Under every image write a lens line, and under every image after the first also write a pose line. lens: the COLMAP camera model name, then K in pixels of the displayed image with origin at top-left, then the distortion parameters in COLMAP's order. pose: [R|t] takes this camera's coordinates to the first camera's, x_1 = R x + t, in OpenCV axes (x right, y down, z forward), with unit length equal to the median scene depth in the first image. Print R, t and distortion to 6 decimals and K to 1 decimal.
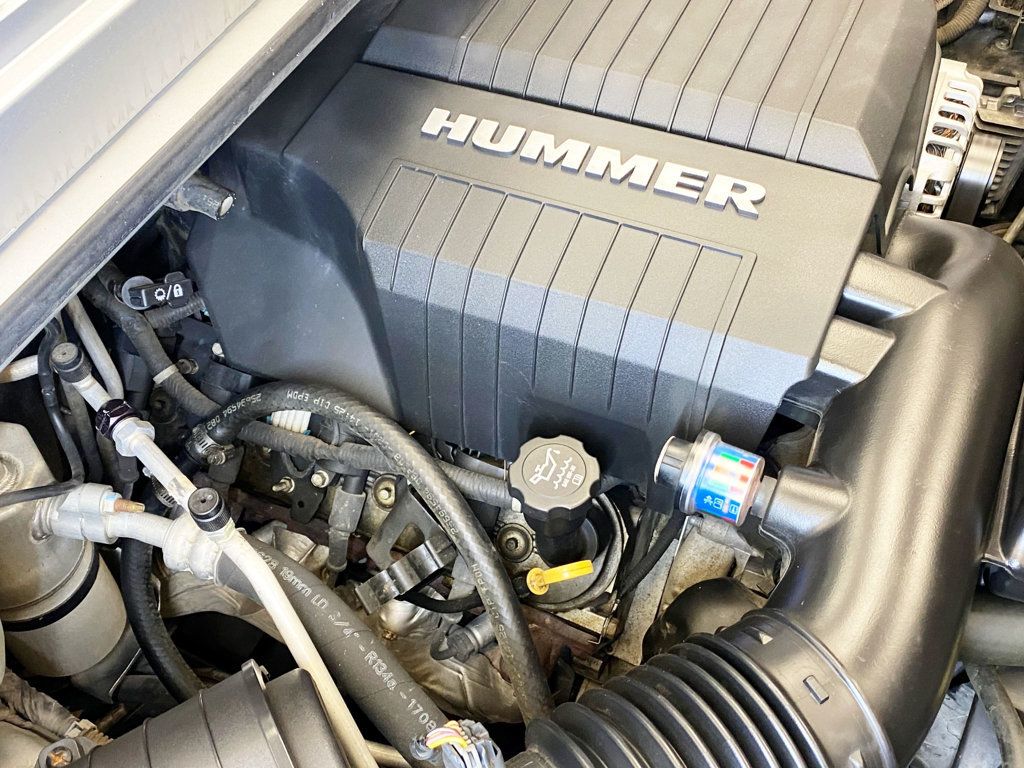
lens RADIAL K [[1067.1, 0, 507.4], [0, 1067.1, 396.6], [0, 0, 1]] dist [0.013033, -0.010148]
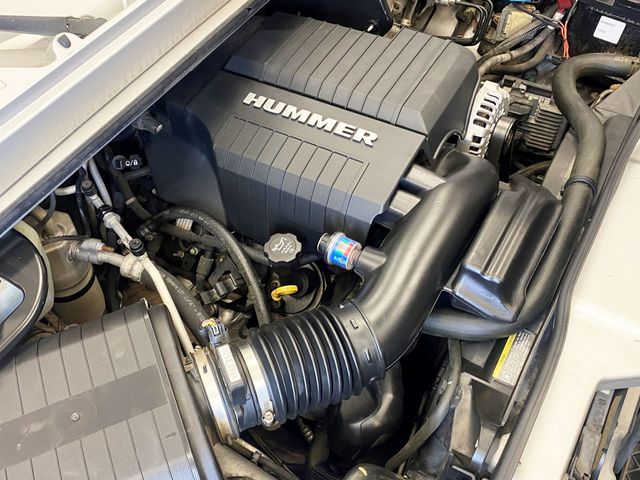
lens RADIAL K [[663.7, 0, 320.0], [0, 663.7, 240.0], [0, 0, 1]] dist [0.069916, -0.013127]
pose [[0.995726, 0.069813, -0.060471, 0.208933], [-0.071239, 0.997222, -0.021743, 0.078302], [0.058785, 0.025958, 0.997933, -0.472031]]
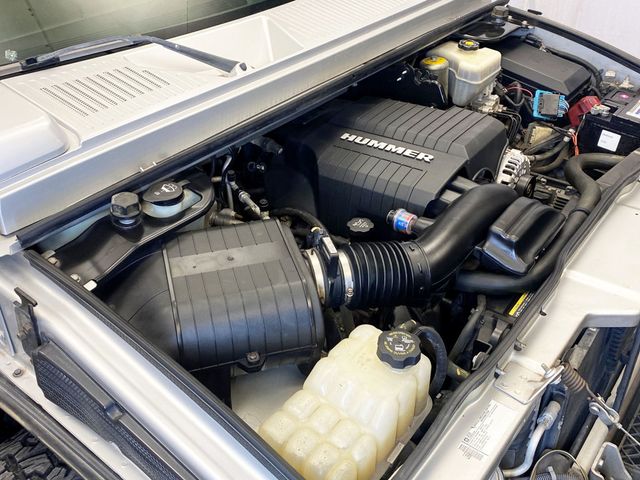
lens RADIAL K [[663.7, 0, 320.0], [0, 663.7, 240.0], [0, 0, 1]] dist [0.069916, -0.013127]
pose [[0.978675, 0.141611, -0.148800, 0.228172], [-0.181825, 0.934258, -0.306760, 0.752352], [0.095577, 0.327274, 0.940083, -0.934568]]
